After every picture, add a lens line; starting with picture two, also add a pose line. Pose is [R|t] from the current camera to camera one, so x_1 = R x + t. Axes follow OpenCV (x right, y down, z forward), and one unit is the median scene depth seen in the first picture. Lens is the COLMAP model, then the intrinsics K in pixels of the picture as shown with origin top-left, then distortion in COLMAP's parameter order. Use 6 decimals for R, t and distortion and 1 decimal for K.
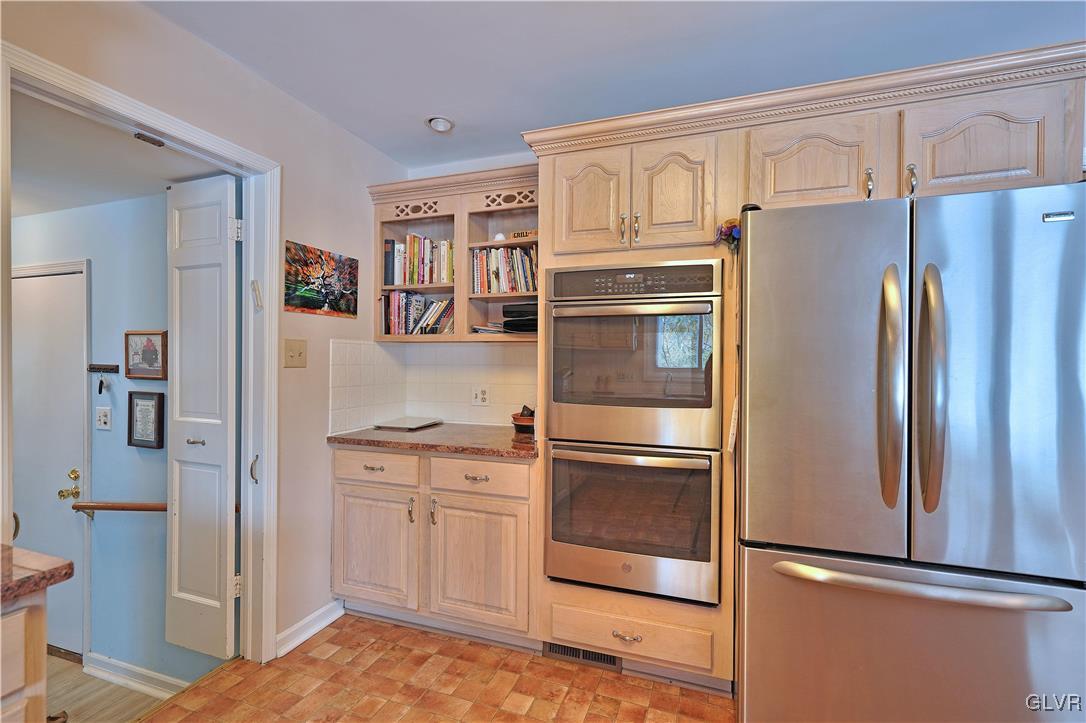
lens RADIAL K [[496.3, 0, 540.7], [0, 496.3, 361.6], [0, 0, 1]] dist [-0.003187, -0.000208]
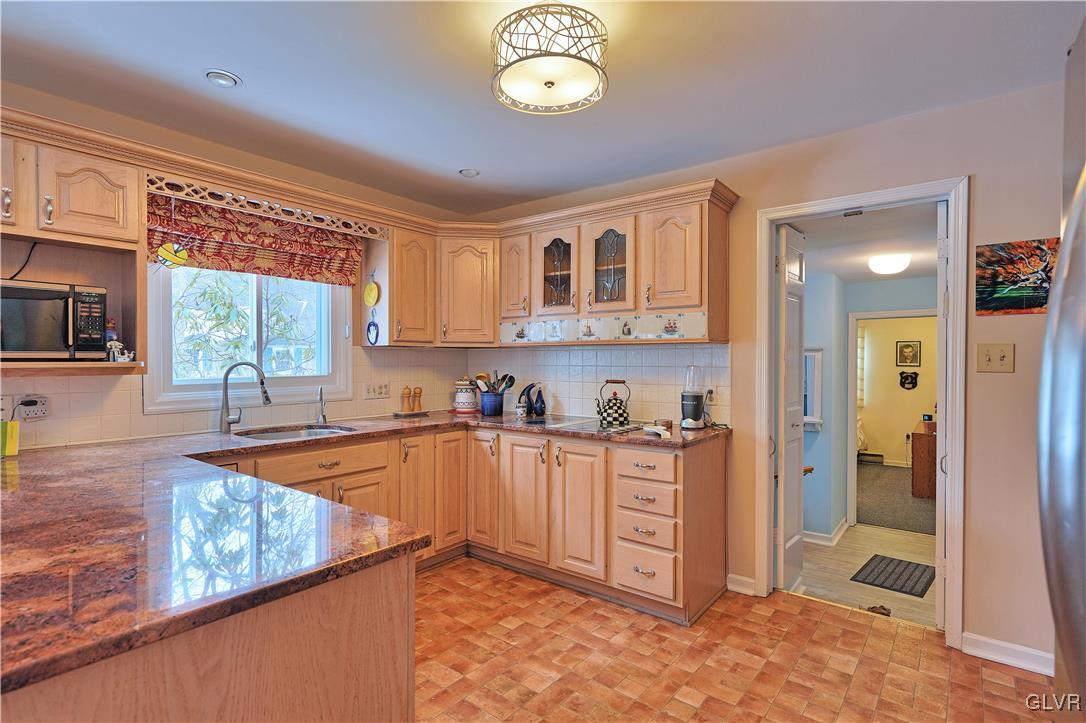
lens RADIAL K [[552.8, 0, 541.9], [0, 552.8, 364.1], [0, 0, 1]] dist [-0.000690, -0.000042]
pose [[-0.331455, -0.007218, -0.943443, 0.816950], [-0.012644, 0.999915, -0.003208, 0.010588], [0.943386, 0.010866, -0.331518, 0.521833]]
